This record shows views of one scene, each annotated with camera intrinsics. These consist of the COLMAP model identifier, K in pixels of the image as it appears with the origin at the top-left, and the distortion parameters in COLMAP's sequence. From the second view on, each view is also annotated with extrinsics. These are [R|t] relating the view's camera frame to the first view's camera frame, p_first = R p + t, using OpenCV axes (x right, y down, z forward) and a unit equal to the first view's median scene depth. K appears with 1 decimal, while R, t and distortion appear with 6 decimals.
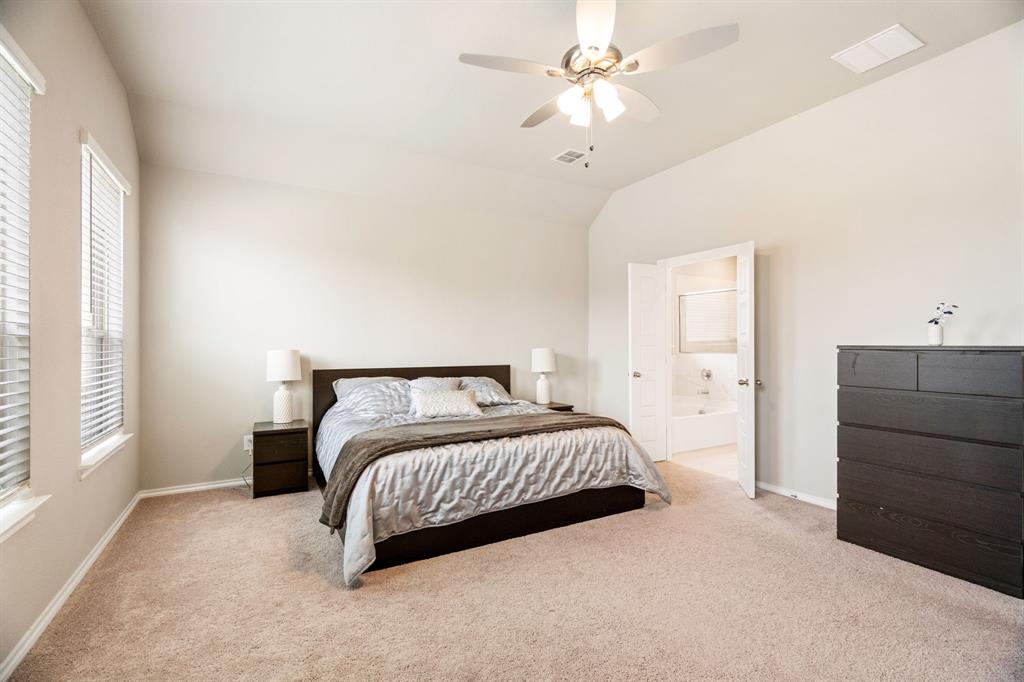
lens RADIAL K [[465.0, 0, 513.2], [0, 465.0, 338.3], [0, 0, 1]] dist [0.001858, 0.001242]
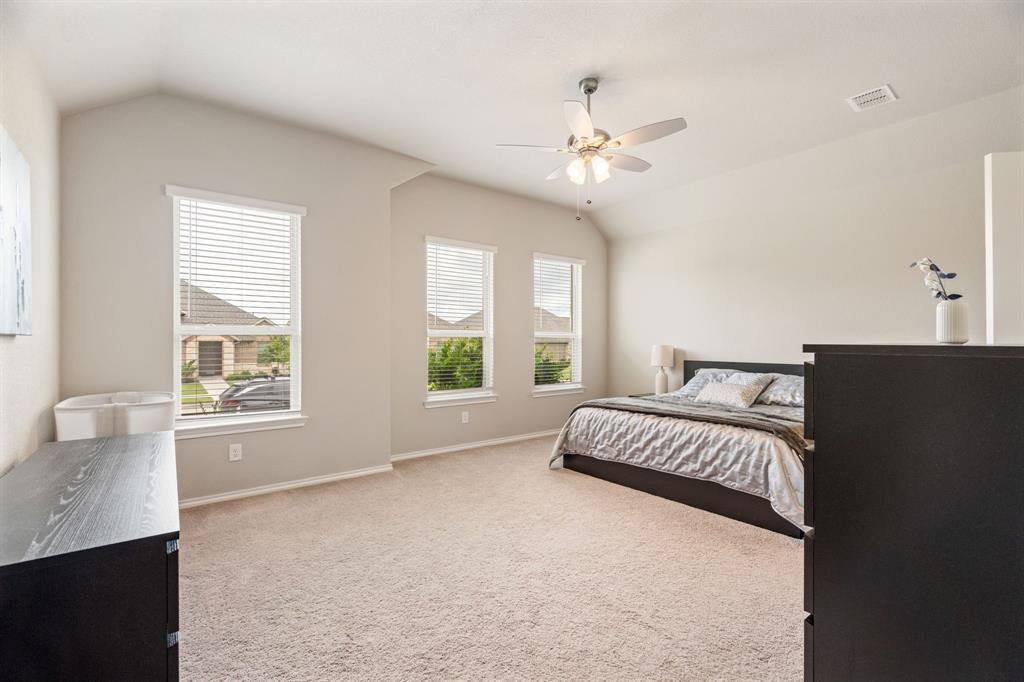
lens RADIAL K [[465.0, 0, 513.2], [0, 465.0, 338.3], [0, 0, 1]] dist [0.001858, 0.001242]
pose [[0.161172, -0.005028, -0.986913, 1.188725], [0.009608, 0.999948, -0.003525, 0.006655], [0.986880, -0.008914, 0.161212, 0.431956]]
